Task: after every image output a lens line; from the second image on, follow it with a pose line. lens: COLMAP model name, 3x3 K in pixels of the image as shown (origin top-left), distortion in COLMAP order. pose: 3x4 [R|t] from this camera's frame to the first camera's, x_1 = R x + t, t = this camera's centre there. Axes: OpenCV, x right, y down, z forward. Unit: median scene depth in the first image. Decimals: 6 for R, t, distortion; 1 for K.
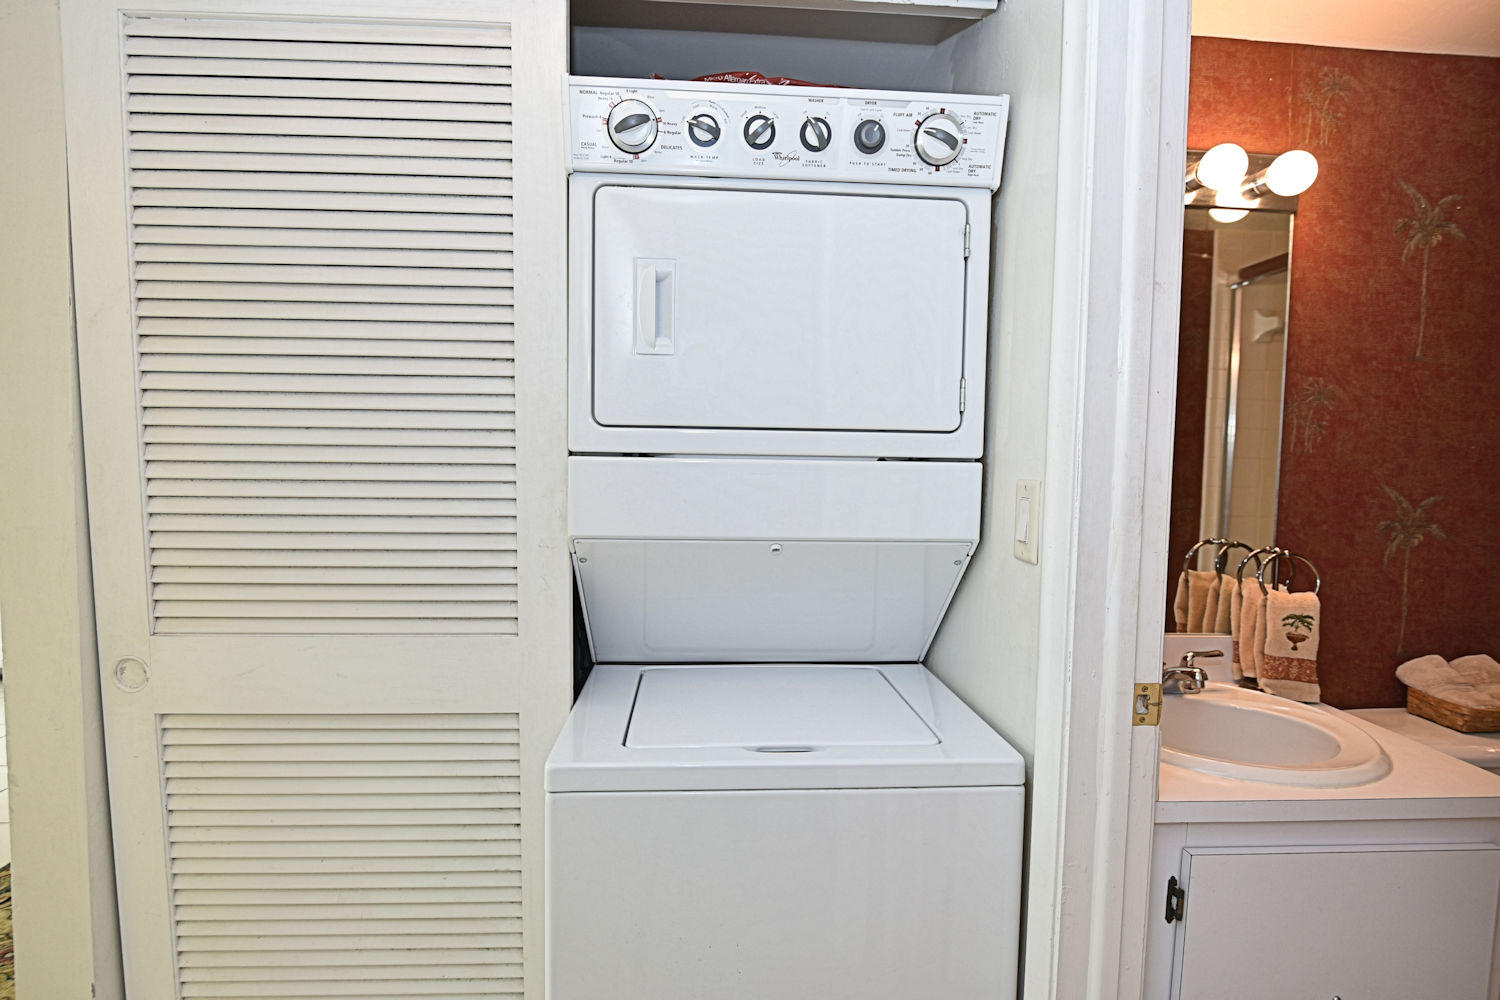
lens RADIAL K [[749.5, 0, 746.2], [0, 749.5, 498.3], [0, 0, 1]] dist [-0.020405, 0.000469]
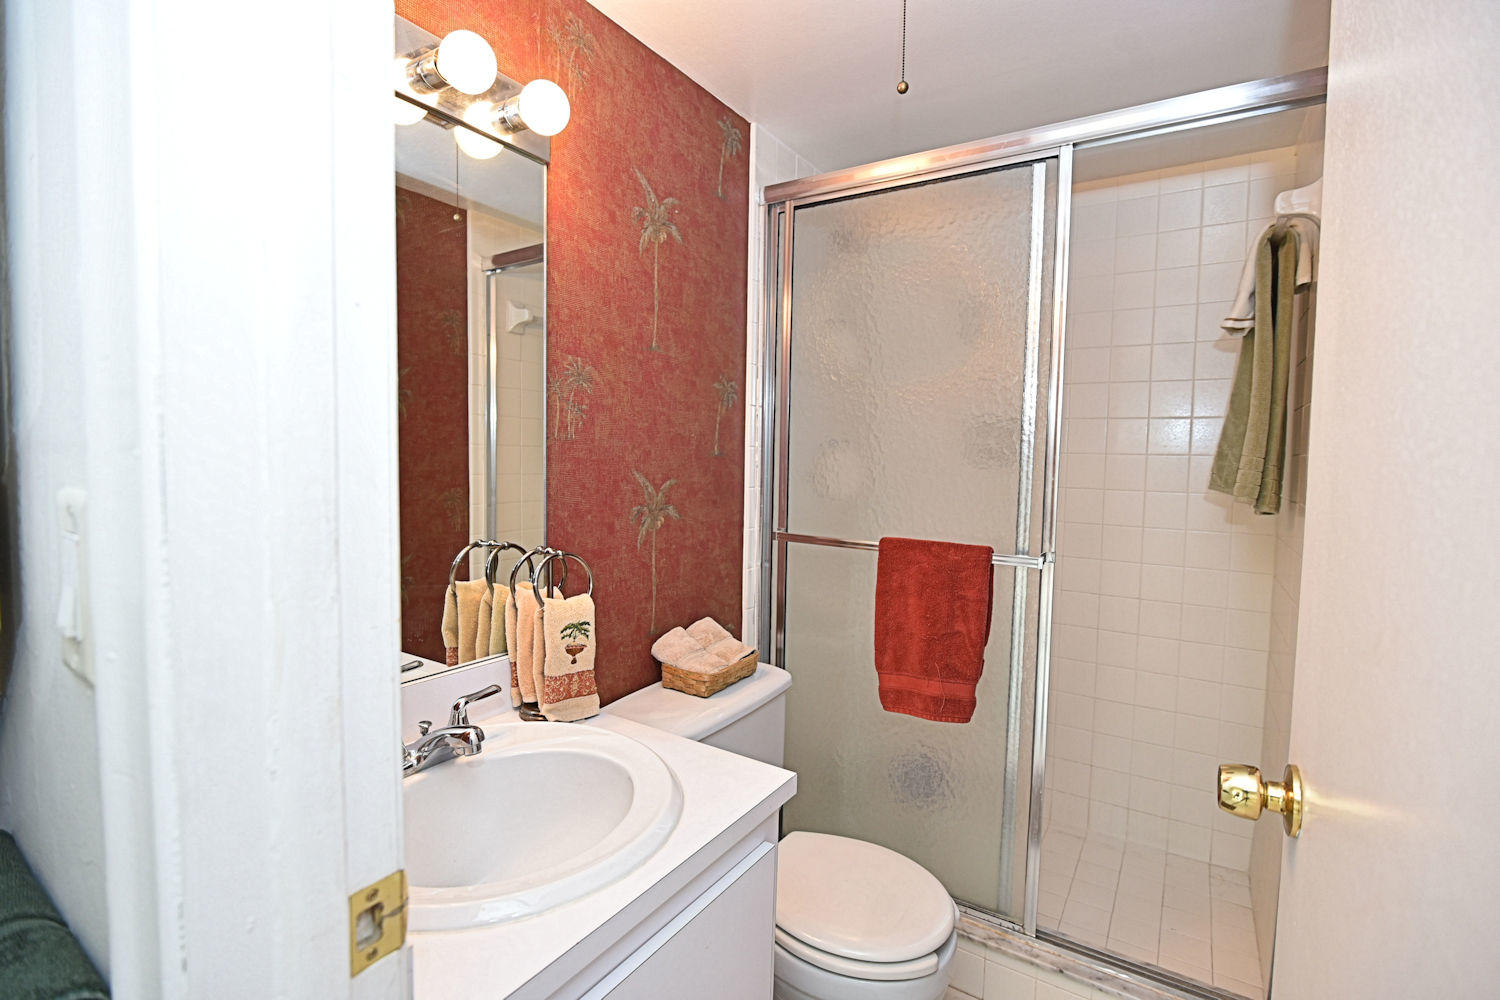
lens RADIAL K [[684.2, 0, 748.1], [0, 684.2, 492.1], [0, 0, 1]] dist [-0.003546, -0.000988]
pose [[0.595016, -0.052809, 0.801977, 0.207725], [0.041722, 0.998523, 0.034796, -0.015650], [-0.802630, 0.012756, 0.596341, 0.323247]]
